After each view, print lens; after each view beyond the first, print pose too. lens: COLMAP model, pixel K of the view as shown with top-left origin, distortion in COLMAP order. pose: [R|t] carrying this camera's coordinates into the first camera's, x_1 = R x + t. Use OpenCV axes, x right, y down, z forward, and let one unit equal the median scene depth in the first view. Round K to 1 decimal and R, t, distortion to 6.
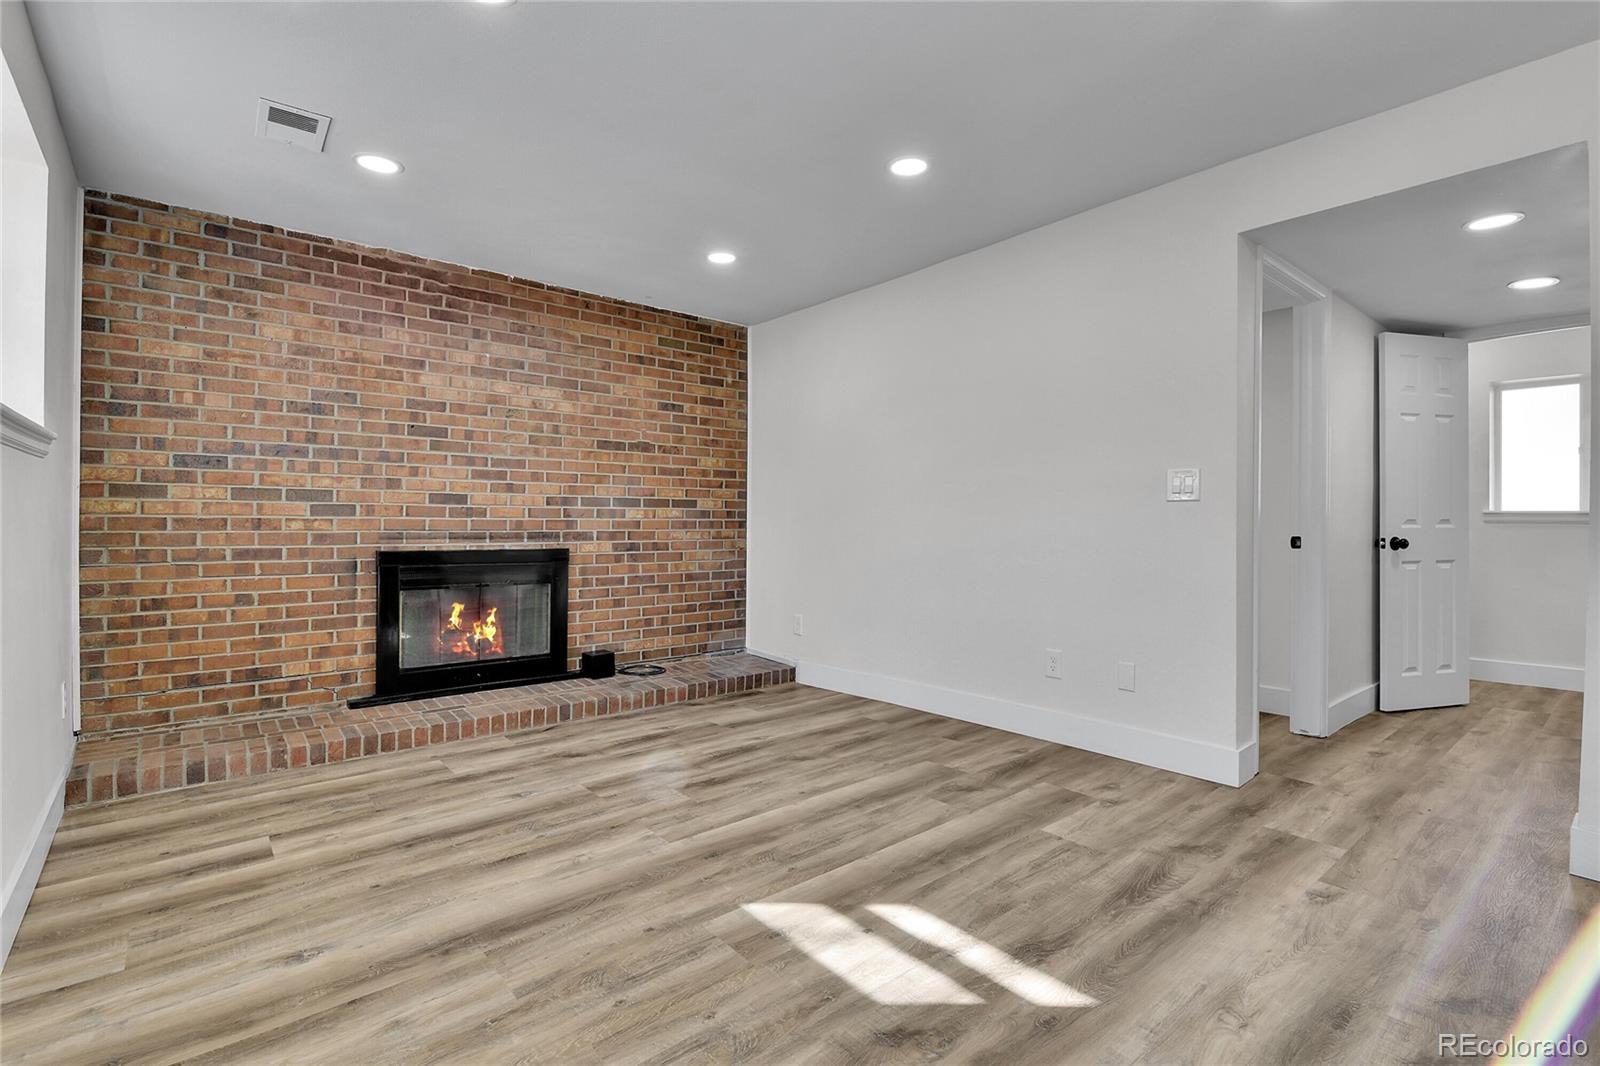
lens RADIAL K [[742.1, 0, 822.1], [0, 742.1, 519.0], [0, 0, 1]] dist [0.002412, -0.010526]
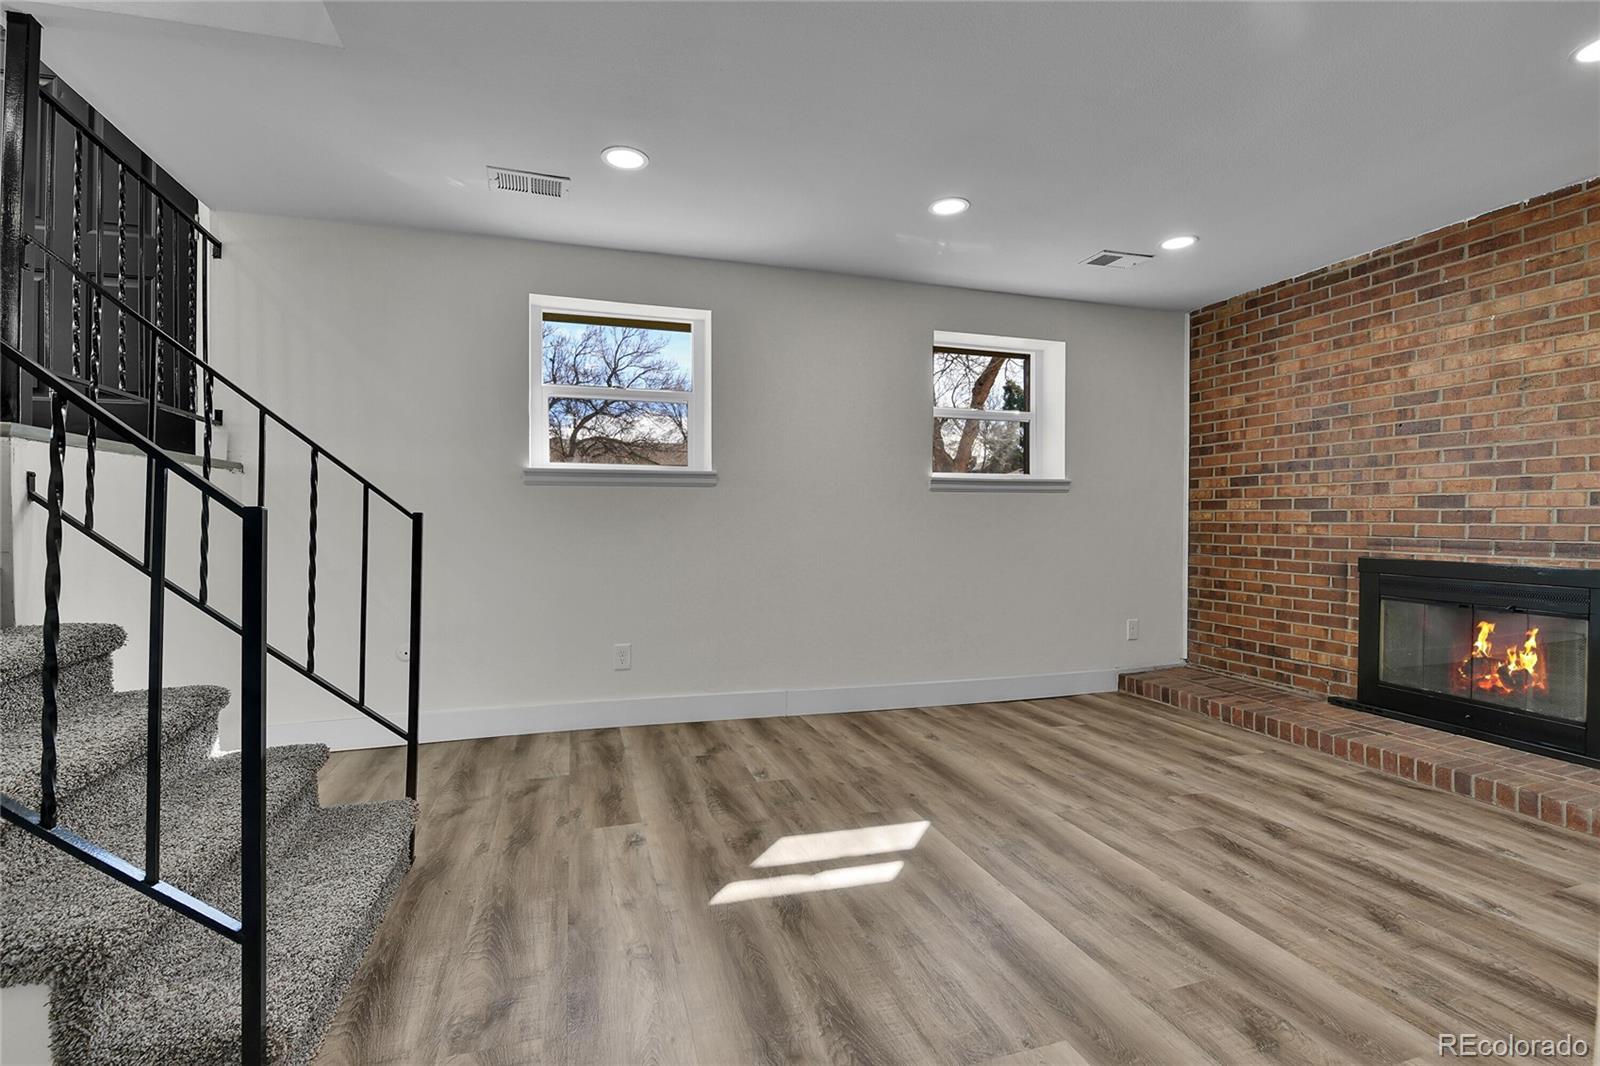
lens RADIAL K [[742.1, 0, 774.4], [0, 742.1, 516.9], [0, 0, 1]] dist [-0.002058, -0.011194]
pose [[-0.432683, -0.009645, -0.901495, 0.695818], [-0.003488, 0.999953, -0.009024, 0.001492], [0.901539, -0.000760, -0.432696, 0.776971]]
